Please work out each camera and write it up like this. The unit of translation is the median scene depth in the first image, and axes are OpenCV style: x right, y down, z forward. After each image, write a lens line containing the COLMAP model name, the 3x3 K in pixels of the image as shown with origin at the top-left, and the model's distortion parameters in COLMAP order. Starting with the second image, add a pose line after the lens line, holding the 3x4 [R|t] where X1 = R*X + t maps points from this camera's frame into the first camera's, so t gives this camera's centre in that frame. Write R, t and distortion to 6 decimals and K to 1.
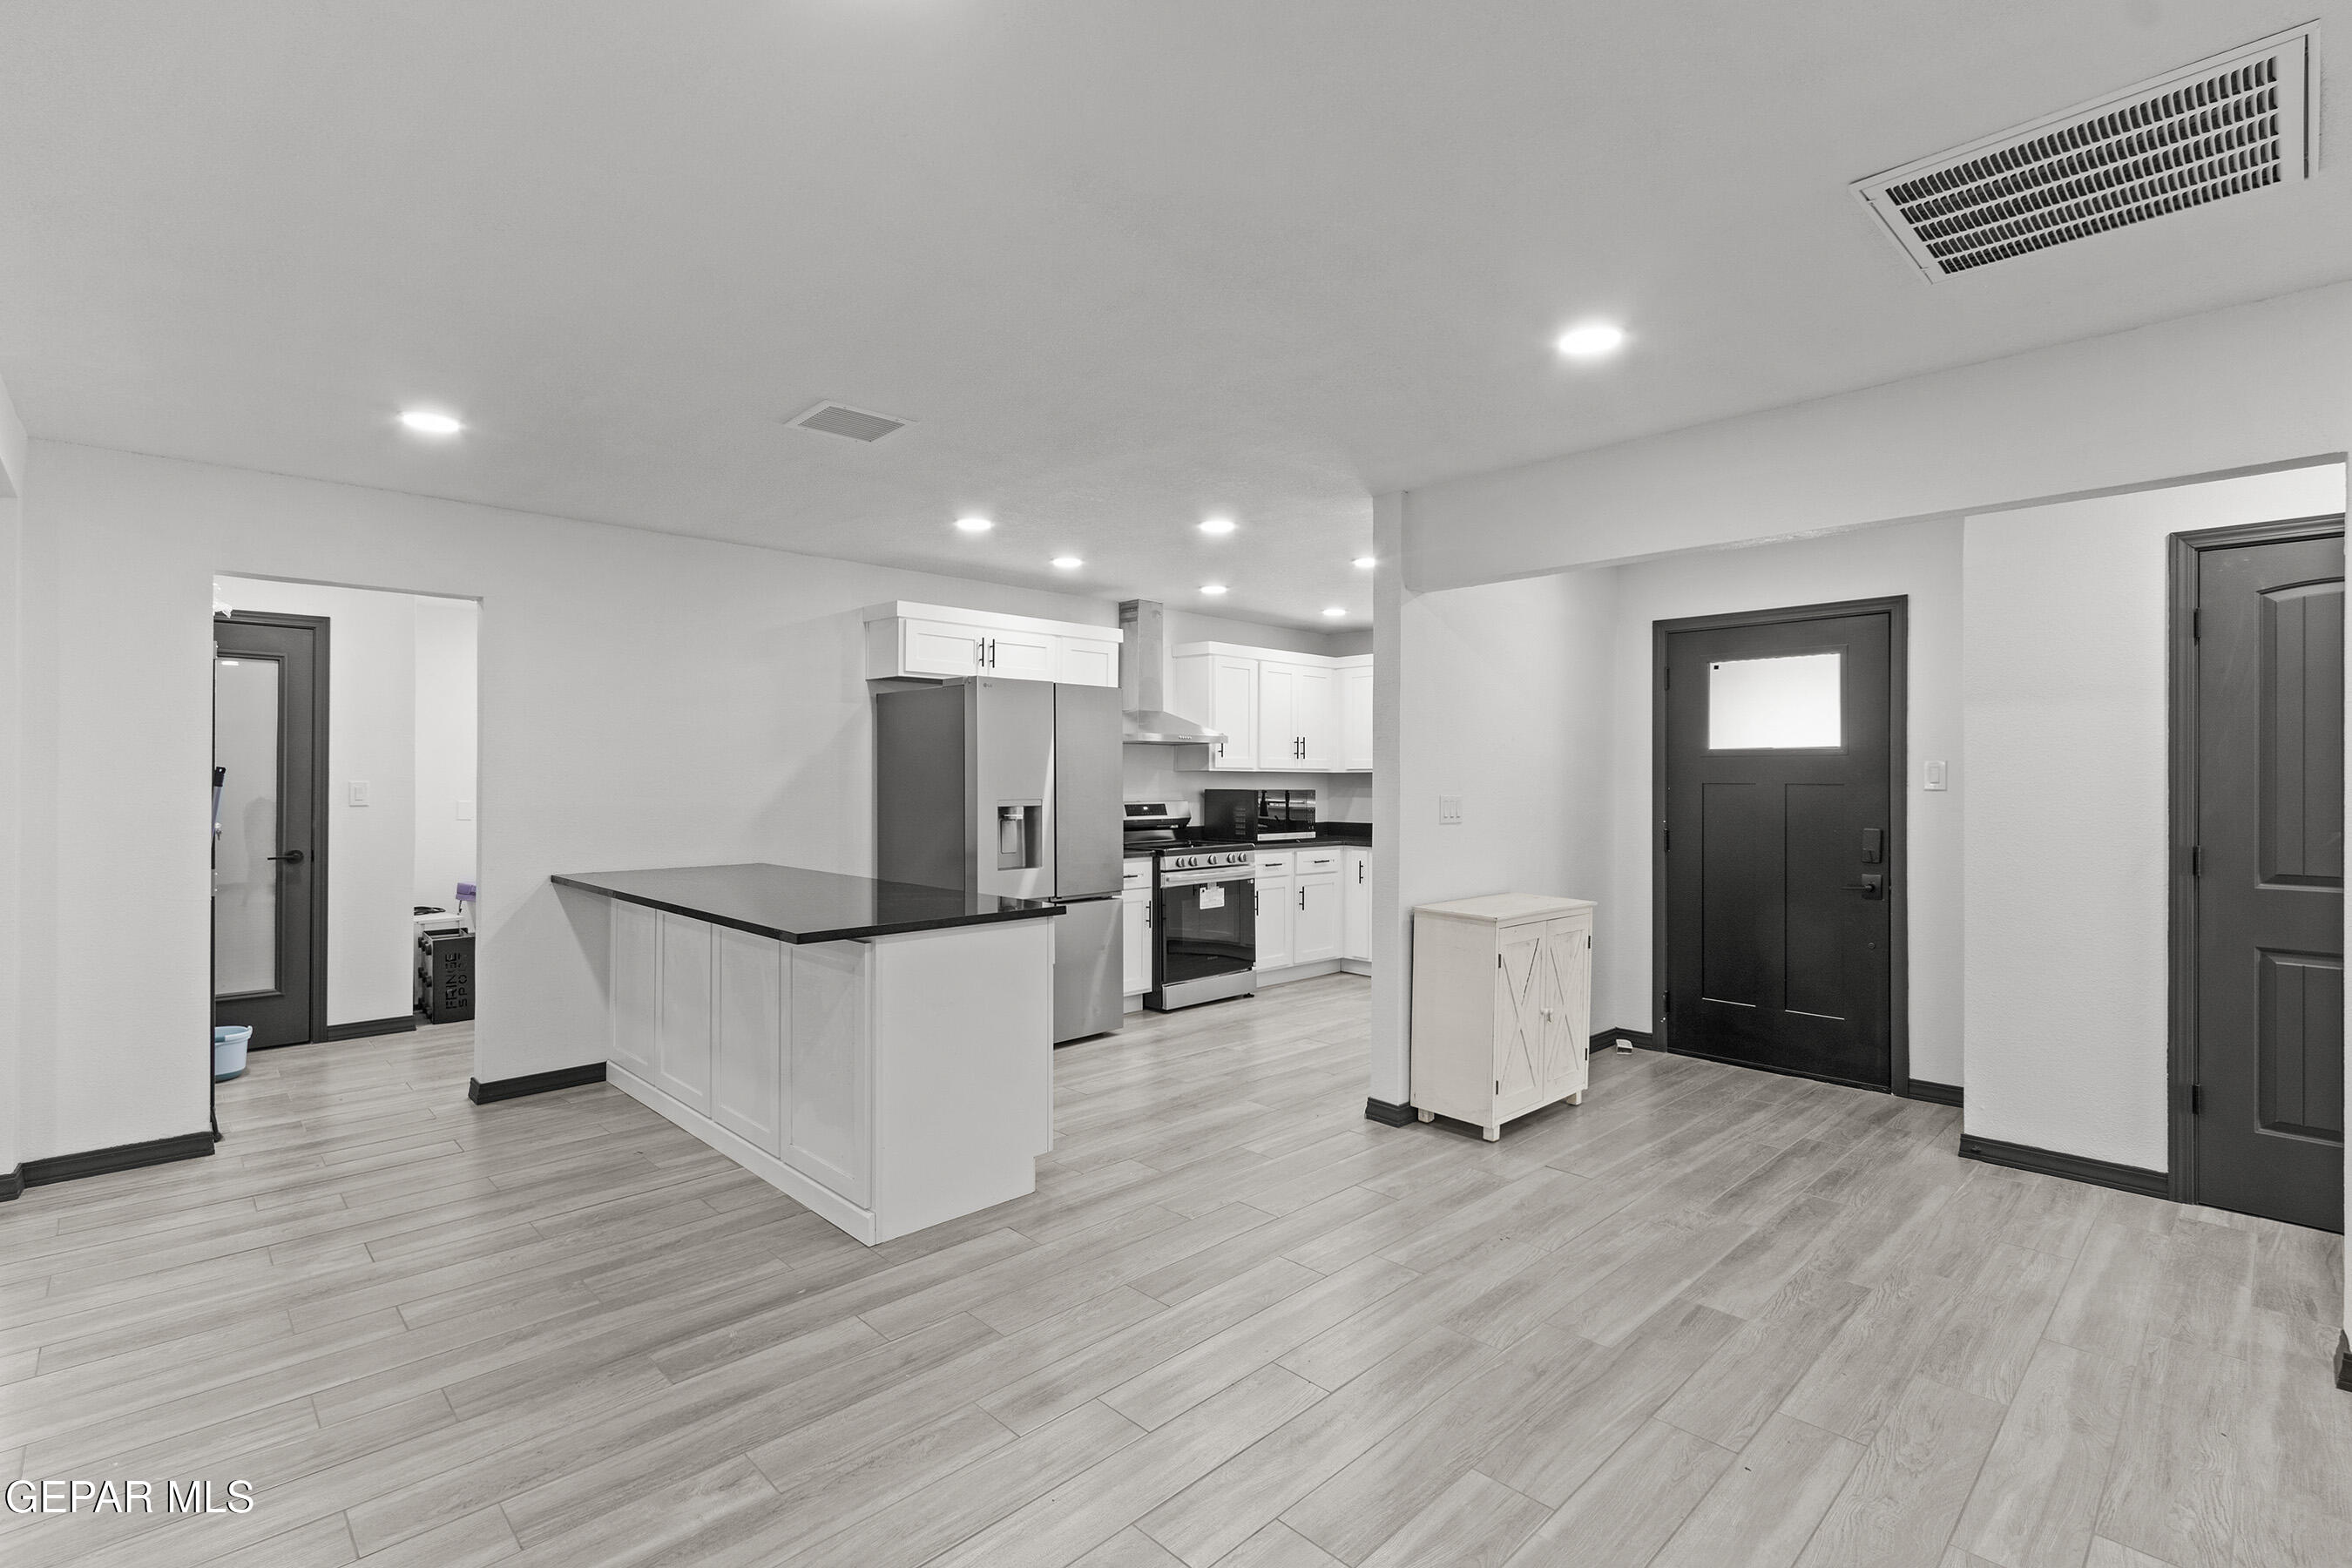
lens RADIAL K [[1076.0, 0, 1169.7], [0, 1076.0, 772.8], [0, 0, 1]] dist [0.004865, 0.000358]
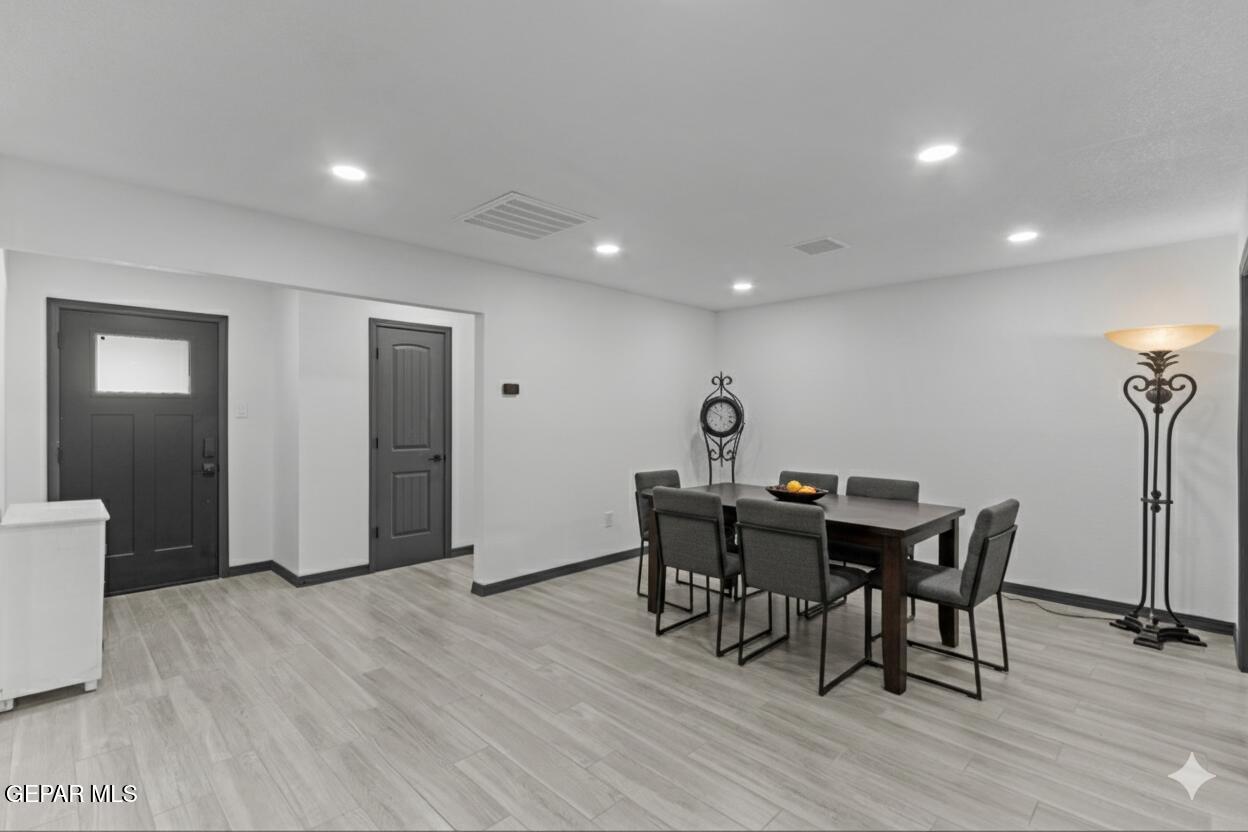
lens RADIAL K [[570.9, 0, 614.2], [0, 570.9, 416.8], [0, 0, 1]] dist [0.009422, -0.000194]
pose [[-0.004554, -0.009634, 0.999943, -0.448247], [-0.007203, 0.999928, 0.009601, -0.000383], [-0.999964, -0.007159, -0.004623, 0.417893]]
